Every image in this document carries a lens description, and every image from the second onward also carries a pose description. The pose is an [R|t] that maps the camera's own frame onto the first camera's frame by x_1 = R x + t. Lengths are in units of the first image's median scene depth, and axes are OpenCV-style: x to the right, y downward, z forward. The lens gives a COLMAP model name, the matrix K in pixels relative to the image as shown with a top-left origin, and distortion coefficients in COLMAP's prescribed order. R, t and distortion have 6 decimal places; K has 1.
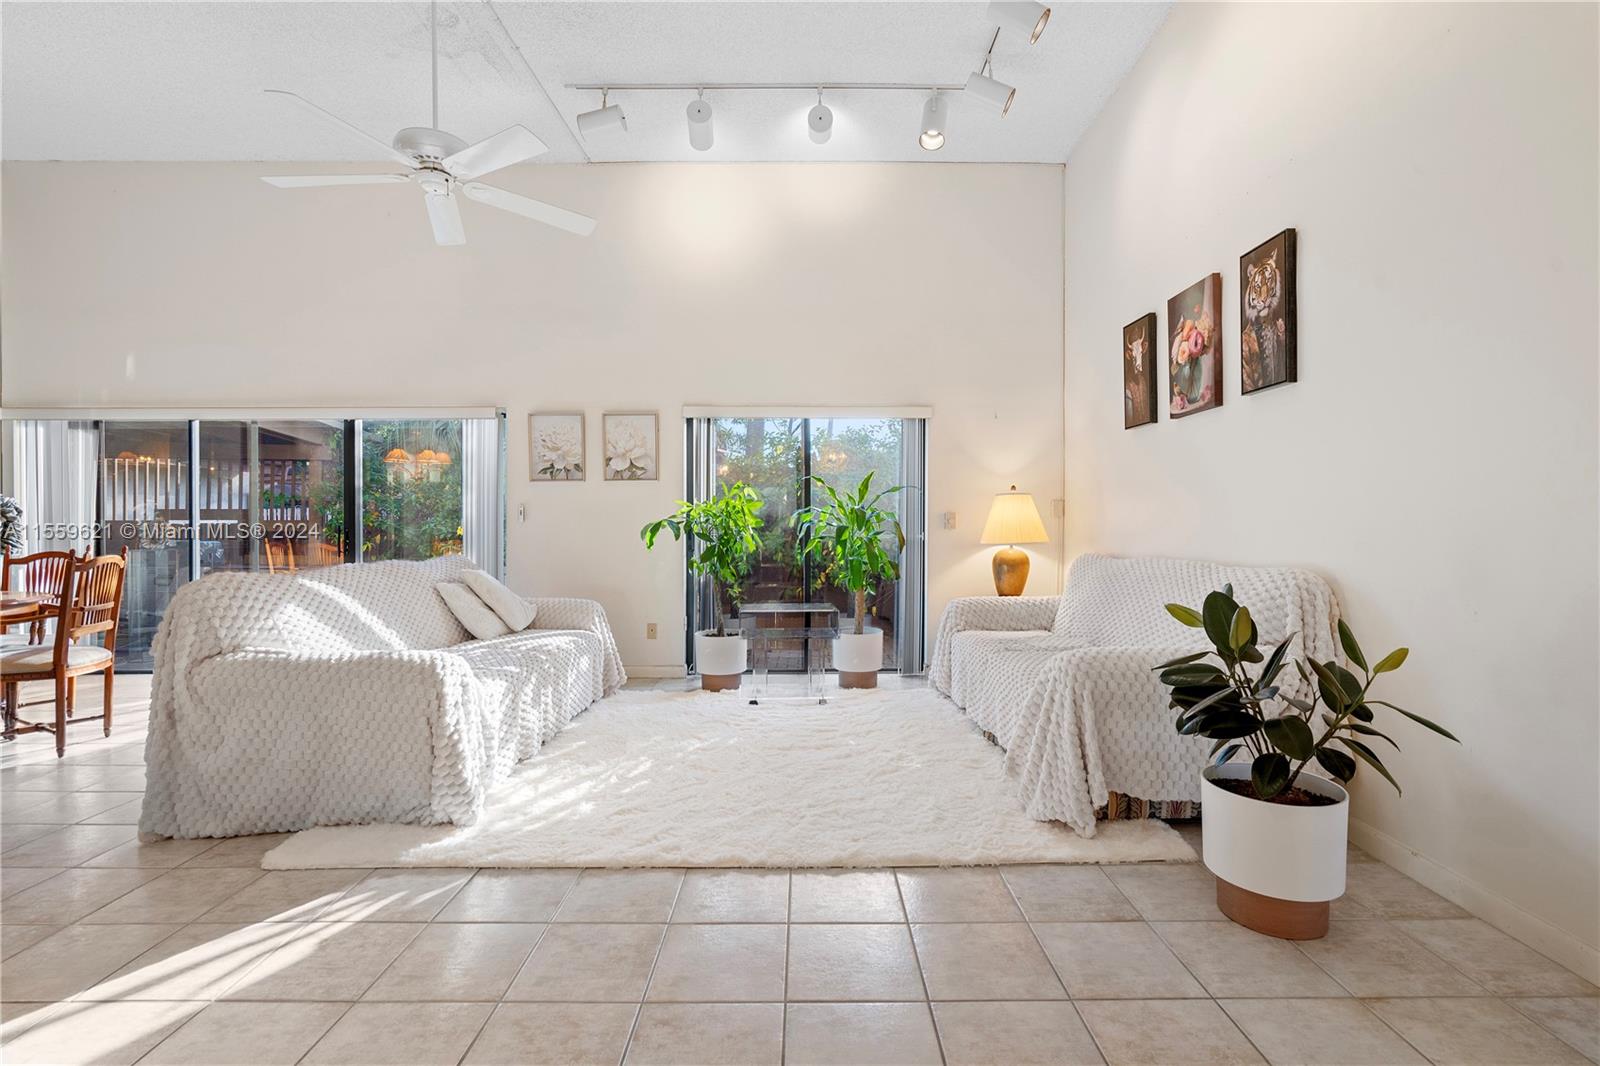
lens RADIAL K [[727.0, 0, 805.6], [0, 727.0, 536.5], [0, 0, 1]] dist [-0.001737, 0.000098]
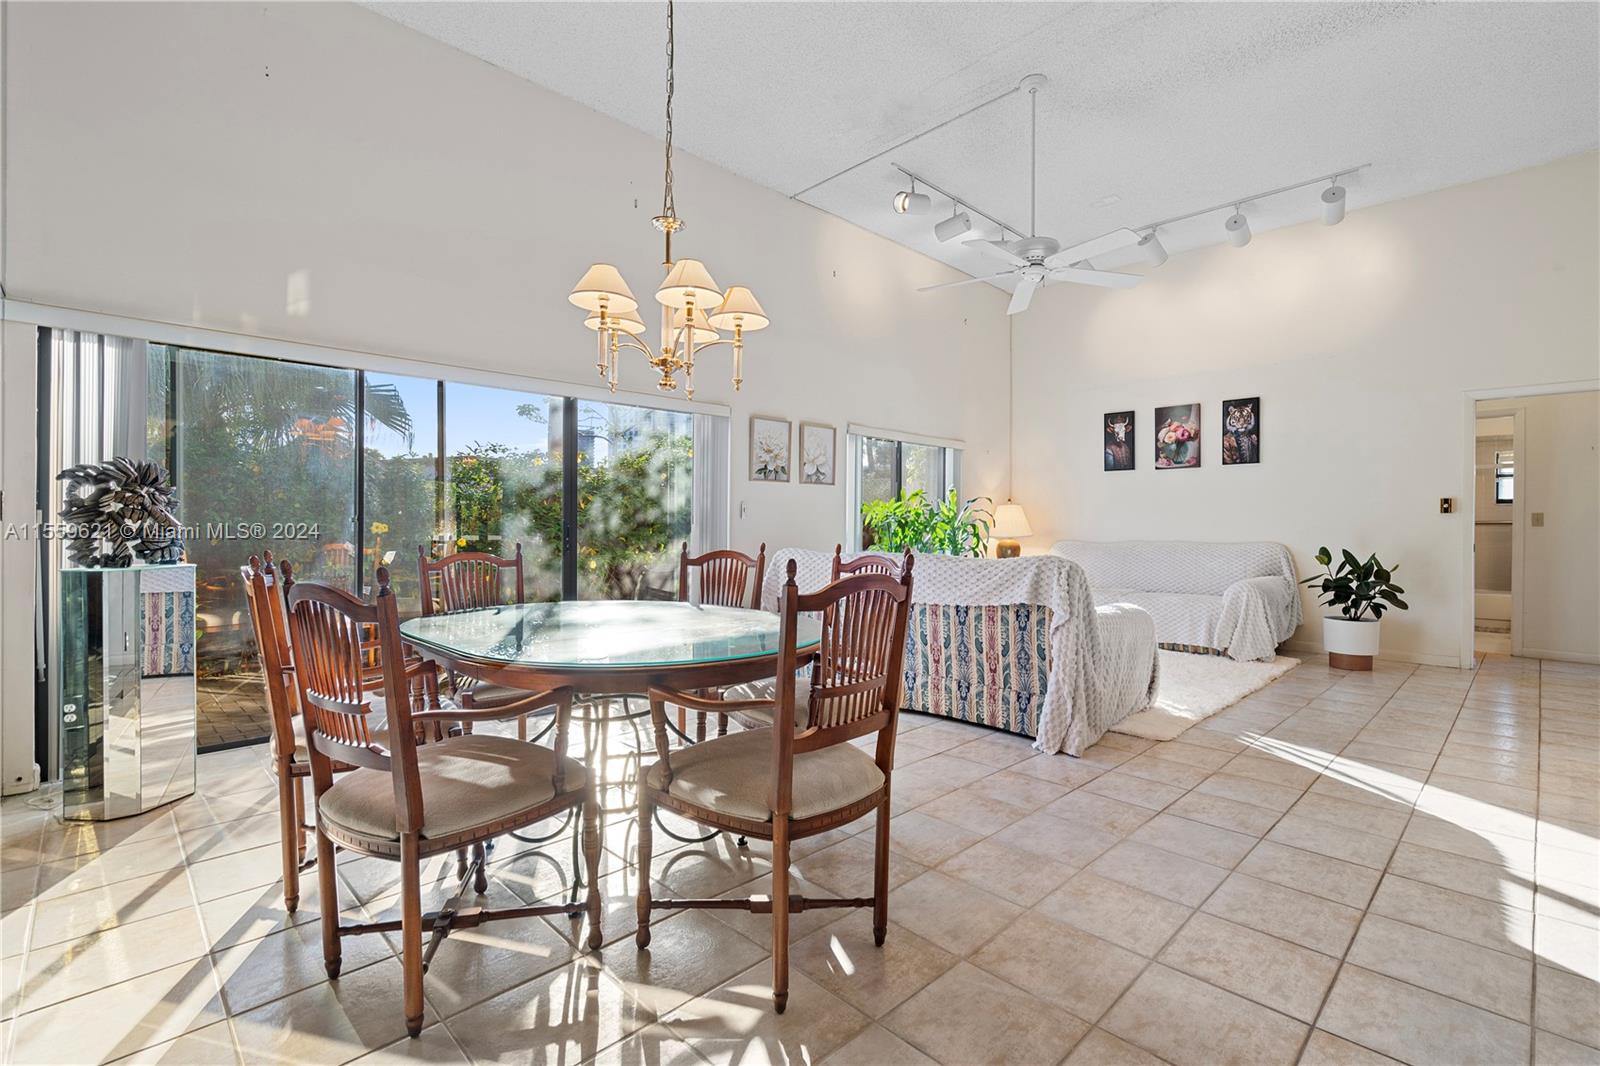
lens RADIAL K [[728.1, 0, 820.3], [0, 728.1, 528.6], [0, 0, 1]] dist [-0.001537, 0.000075]
pose [[0.701305, 0.000886, 0.712861, -1.700314], [0.010255, 0.999883, -0.011332, 0.010736], [-0.712788, 0.015258, 0.701214, 0.310517]]
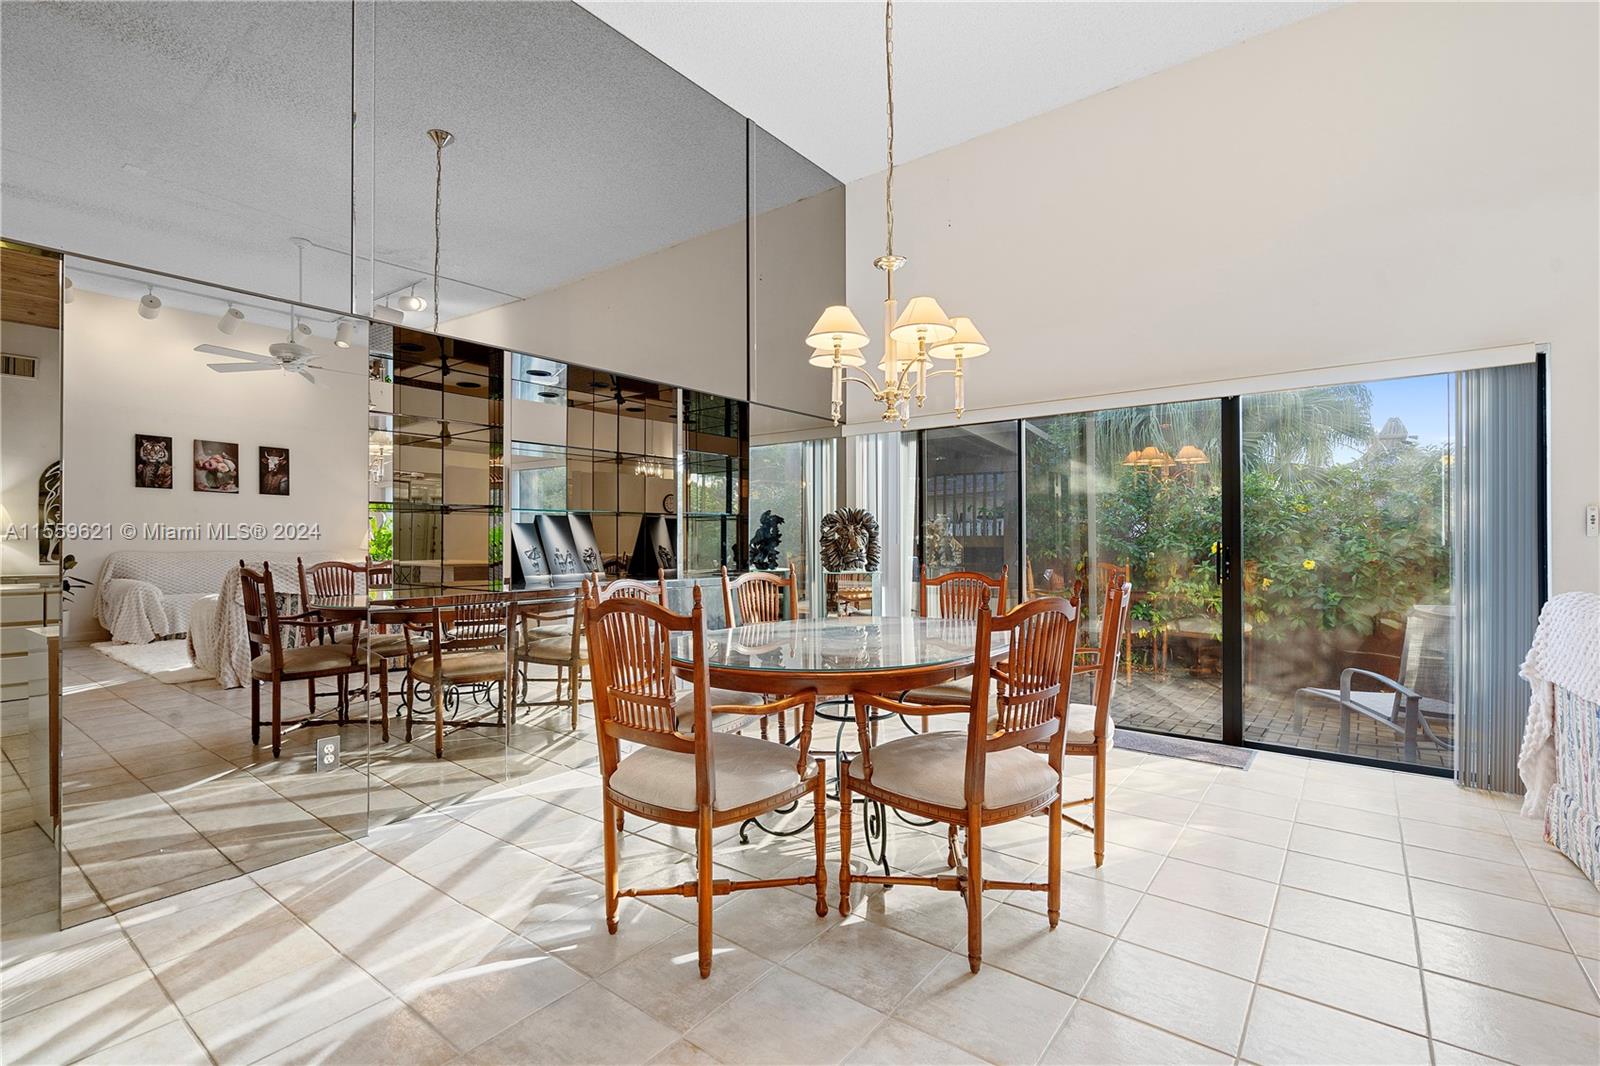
lens RADIAL K [[729.0, 0, 804.9], [0, 729.0, 541.0], [0, 0, 1]] dist [-0.002117, 0.001271]
pose [[0.793462, 0.000147, -0.608620, -0.867493], [-0.009728, 0.999875, -0.012442, -0.003773], [0.608543, 0.015793, 0.793364, 0.265011]]
